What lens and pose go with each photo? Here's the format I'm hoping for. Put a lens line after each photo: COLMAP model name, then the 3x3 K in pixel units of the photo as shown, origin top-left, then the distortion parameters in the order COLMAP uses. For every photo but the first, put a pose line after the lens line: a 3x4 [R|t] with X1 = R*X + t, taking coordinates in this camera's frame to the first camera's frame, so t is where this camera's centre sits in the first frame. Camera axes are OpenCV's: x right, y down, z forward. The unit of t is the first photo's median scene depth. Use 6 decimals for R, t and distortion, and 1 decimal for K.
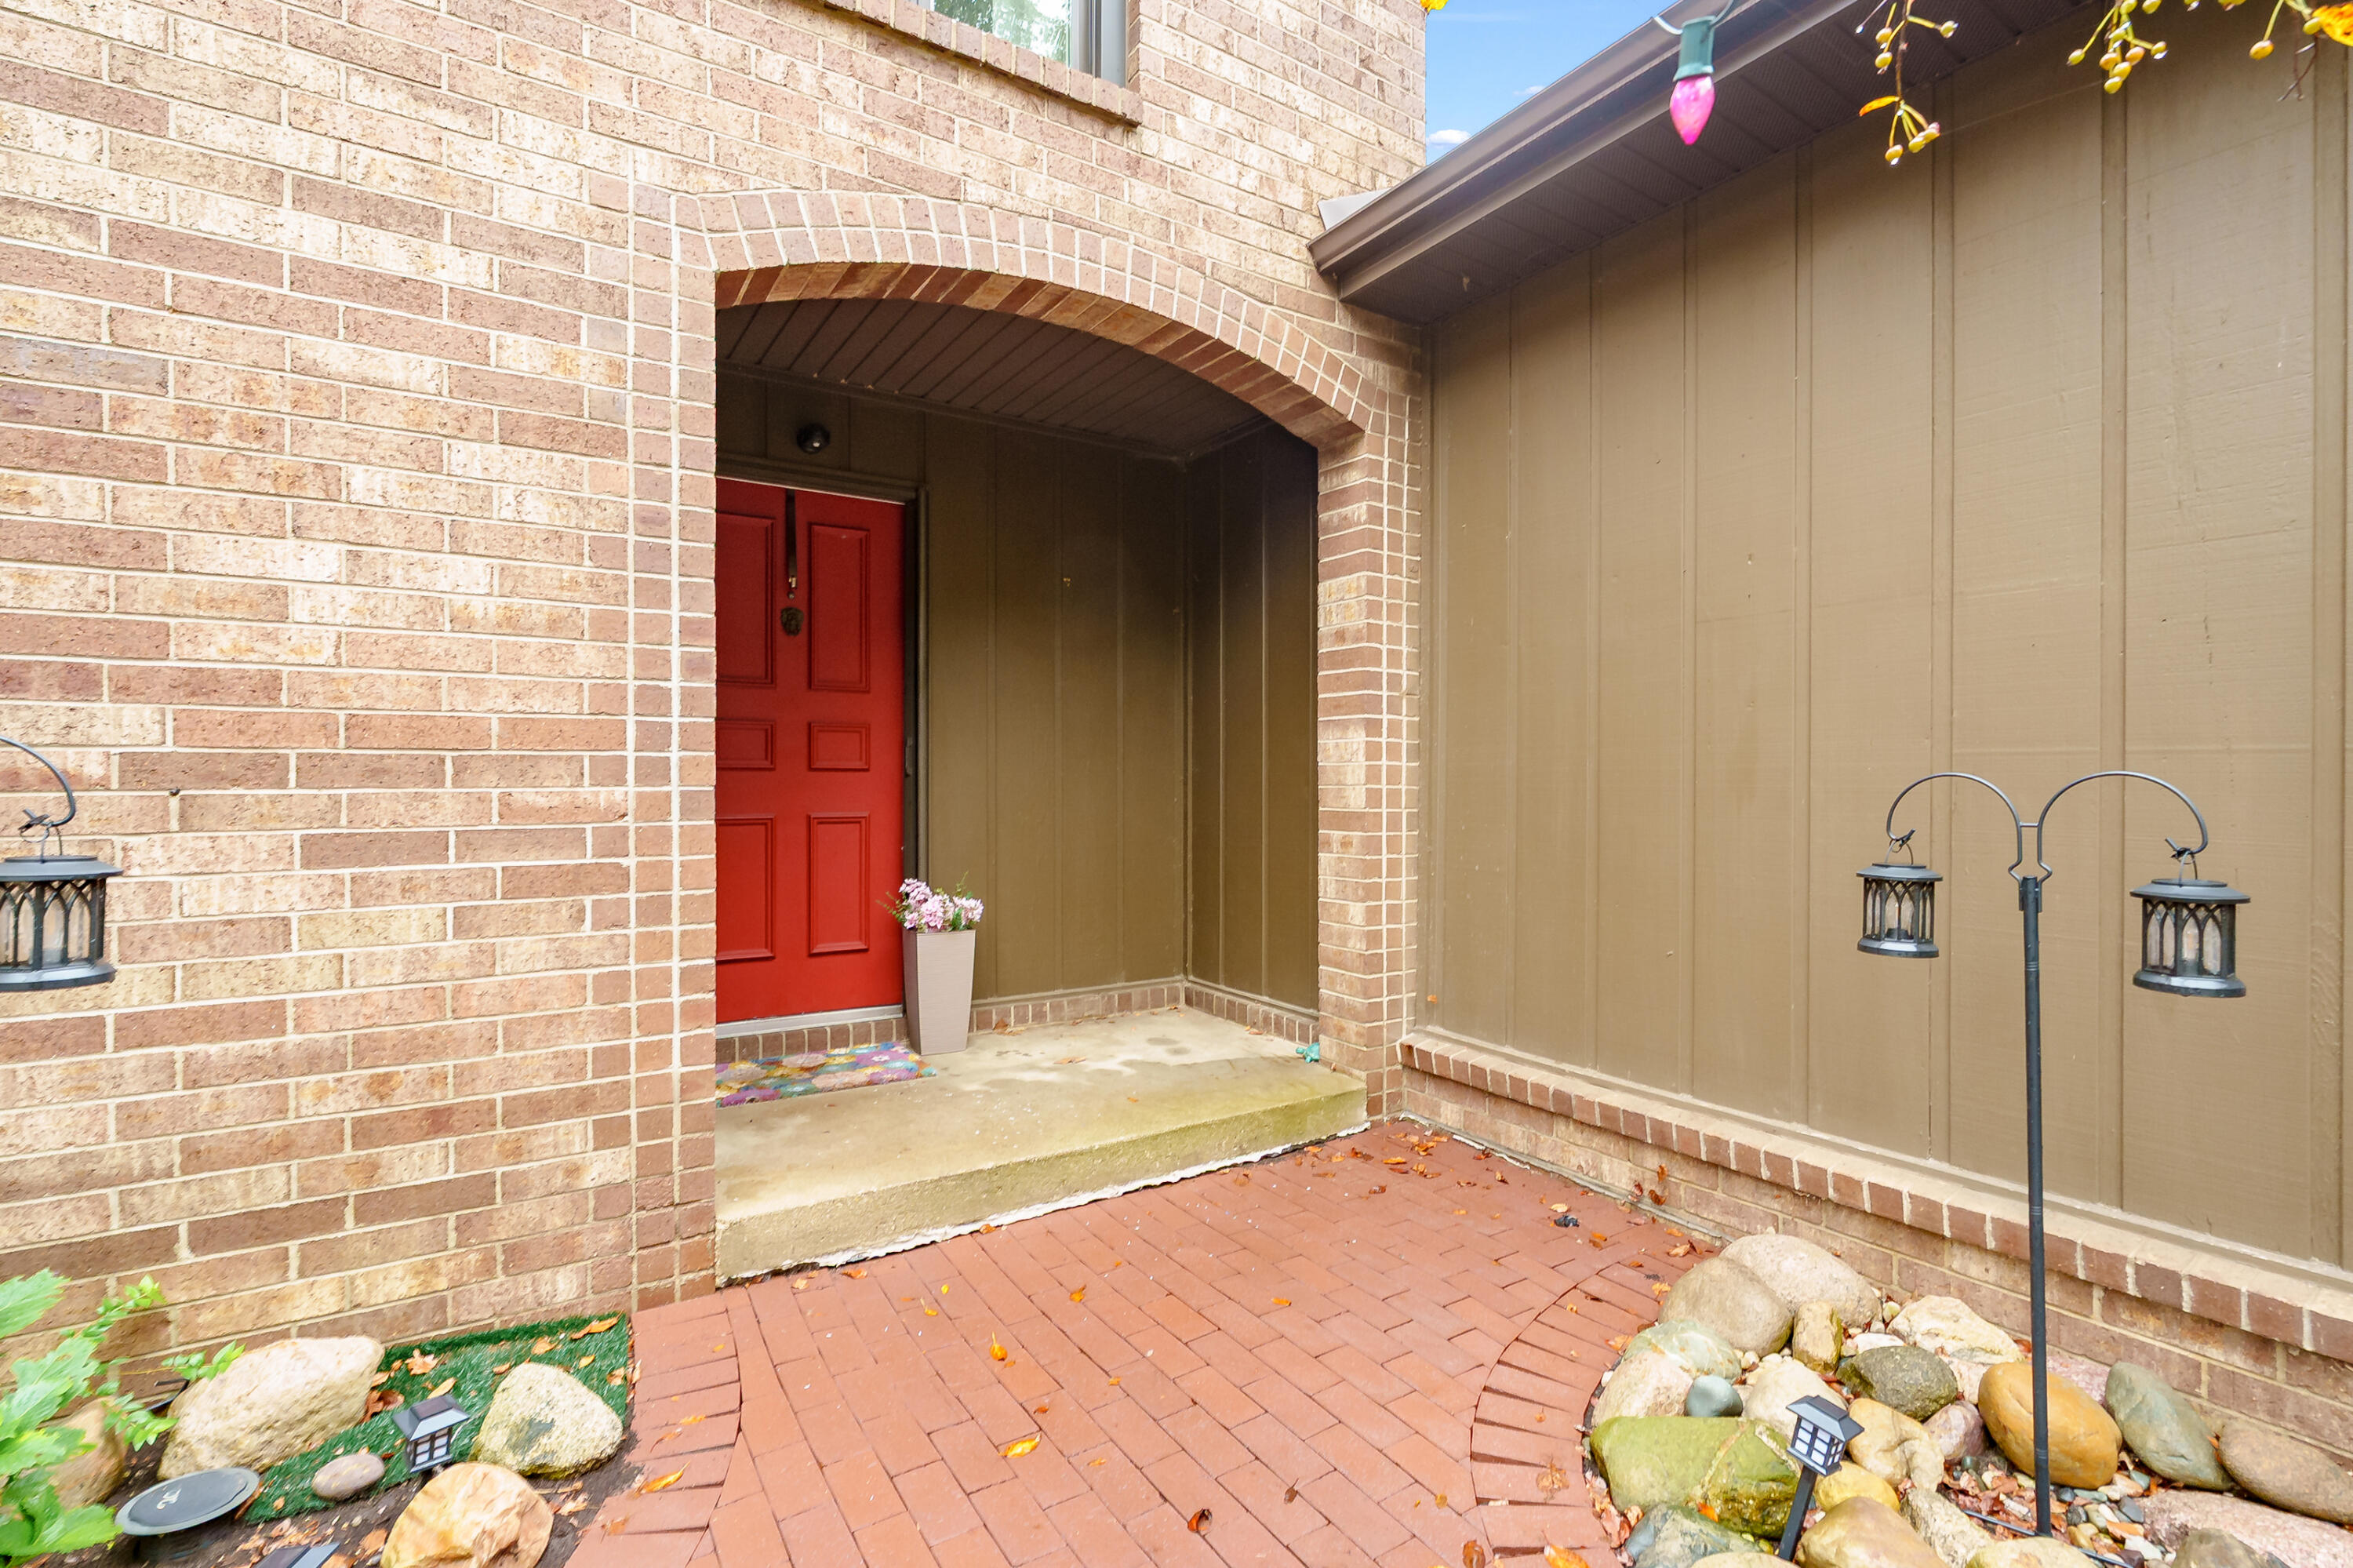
lens RADIAL K [[1070.9, 0, 1191.3], [0, 1070.9, 776.5], [0, 0, 1]] dist [-0.006516, 0.001778]
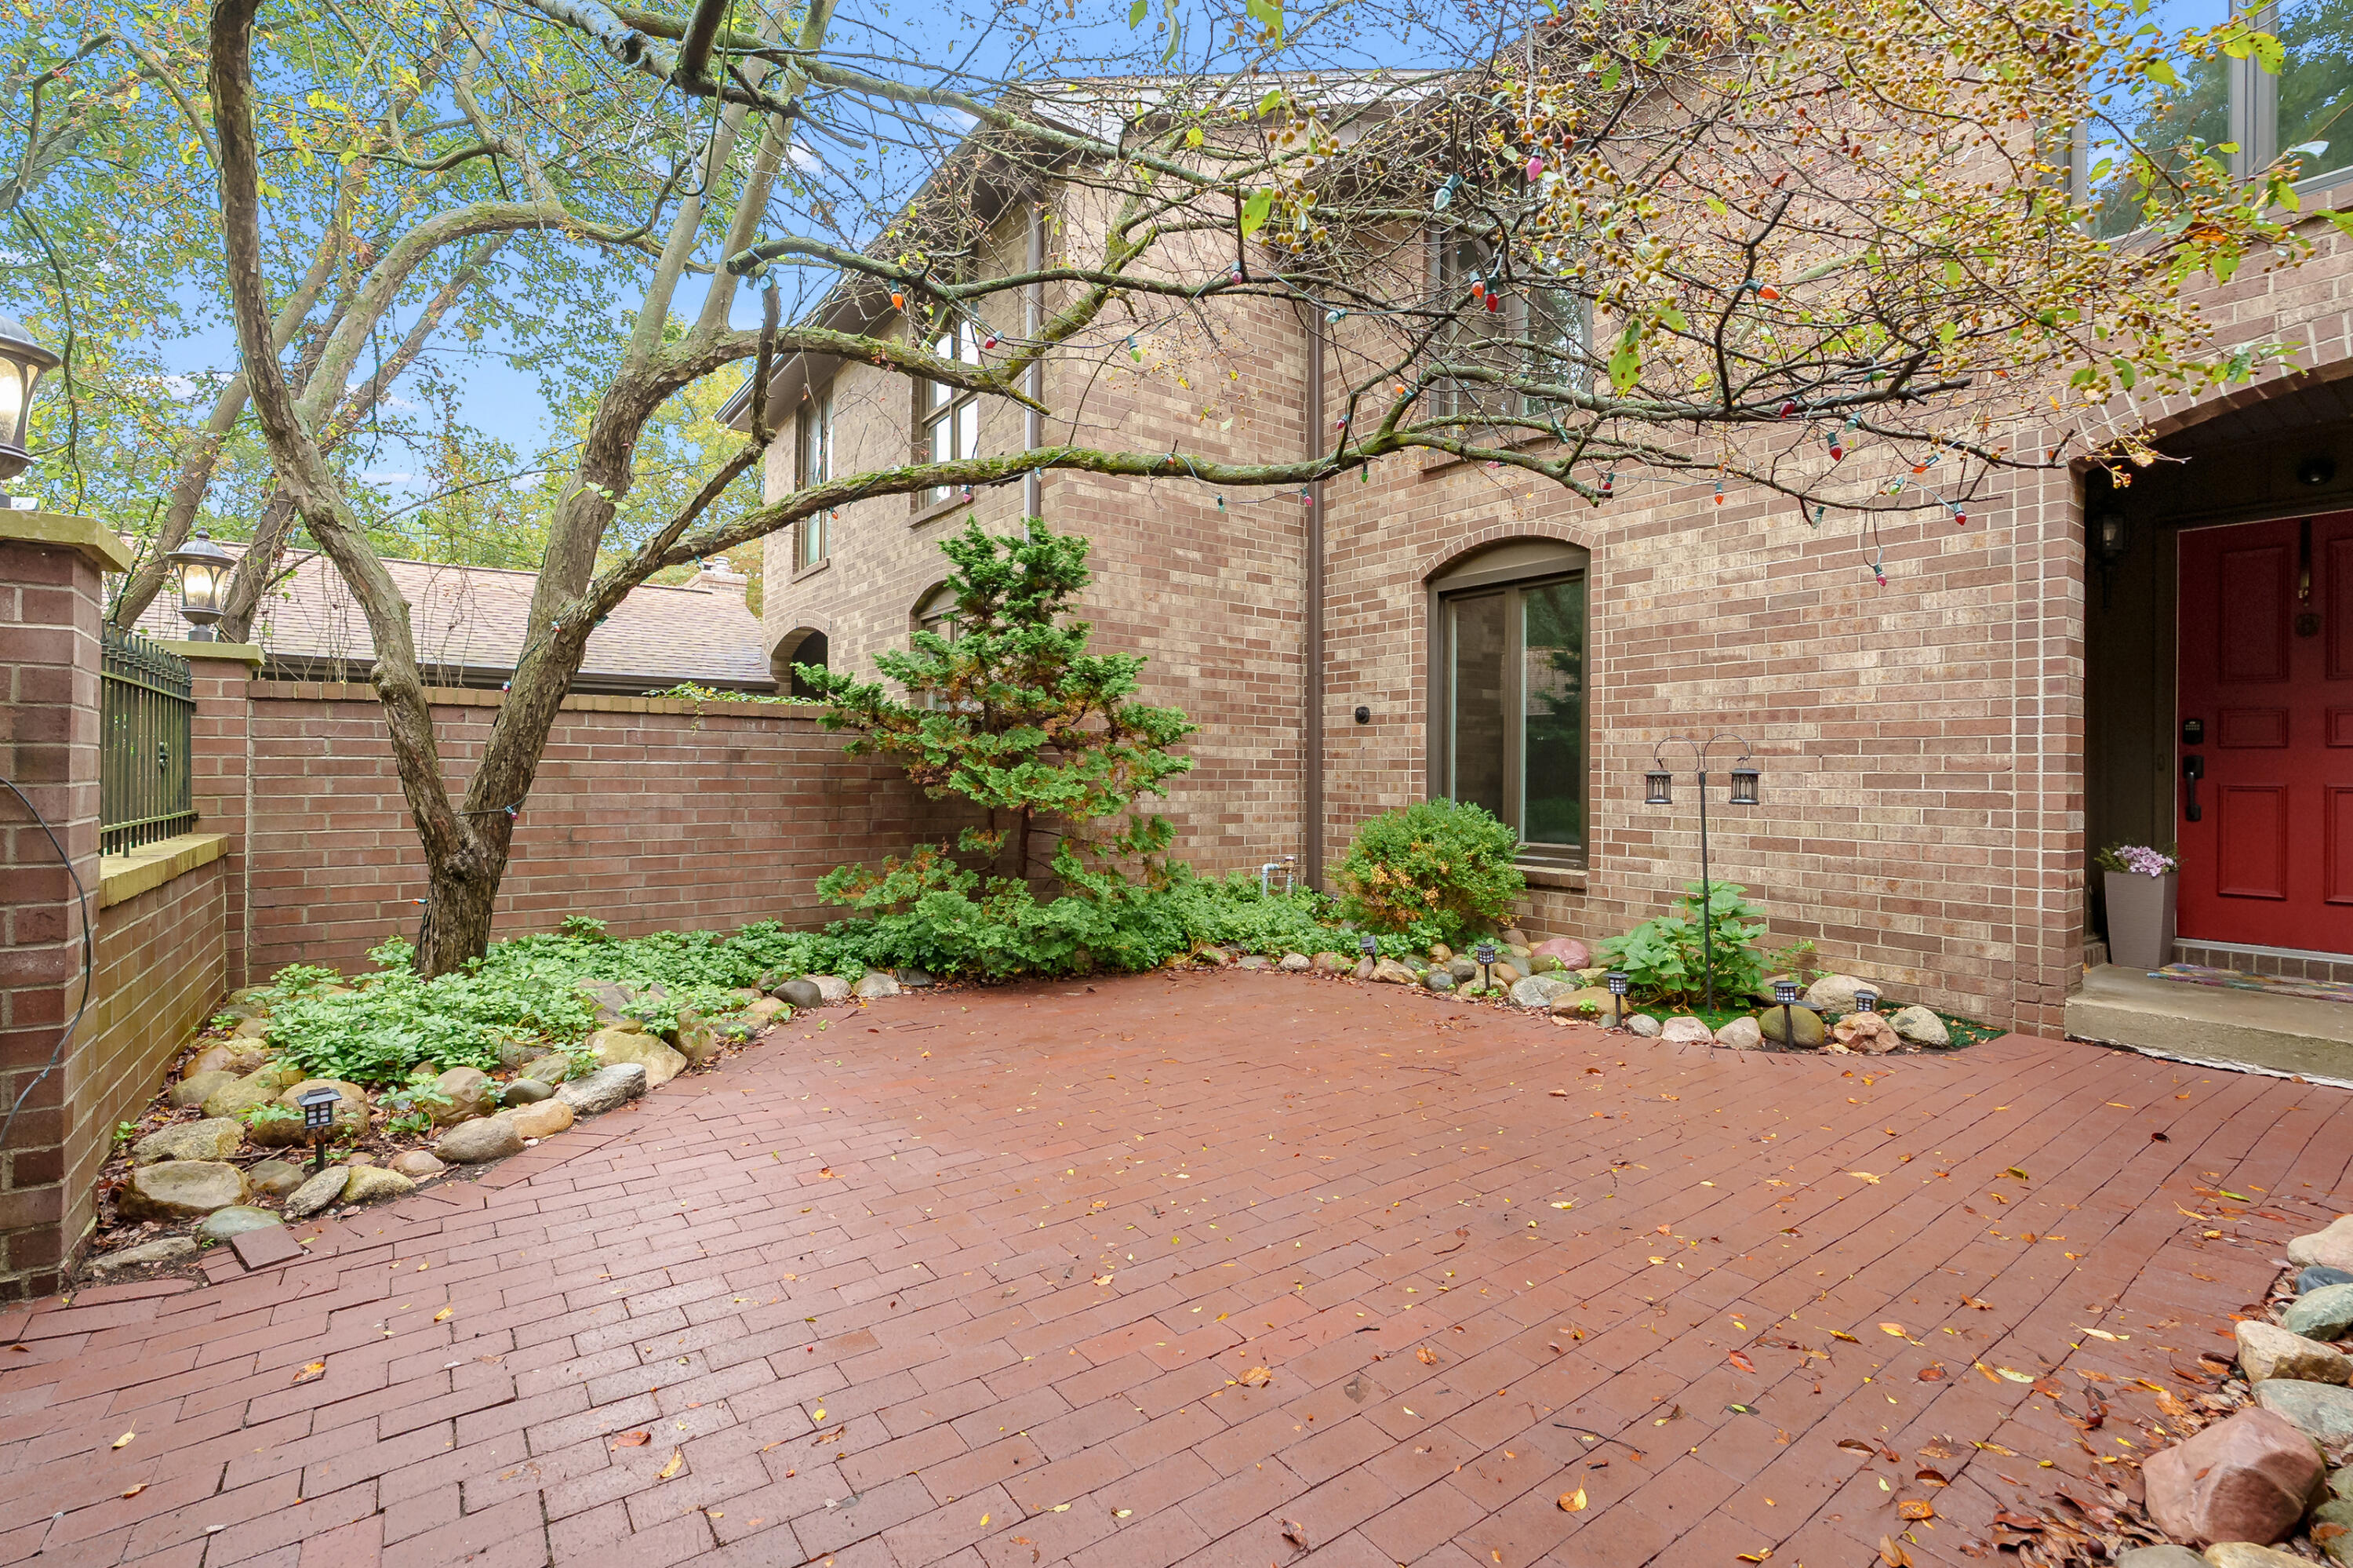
lens RADIAL K [[1070.9, 0, 1172.1], [0, 1070.9, 771.1], [0, 0, 1]] dist [-0.006516, 0.001778]
pose [[0.054233, -0.002675, -0.998525, 1.312650], [-0.010906, 0.999935, -0.003271, 0.064990], [0.998469, 0.011067, 0.054200, -0.603152]]
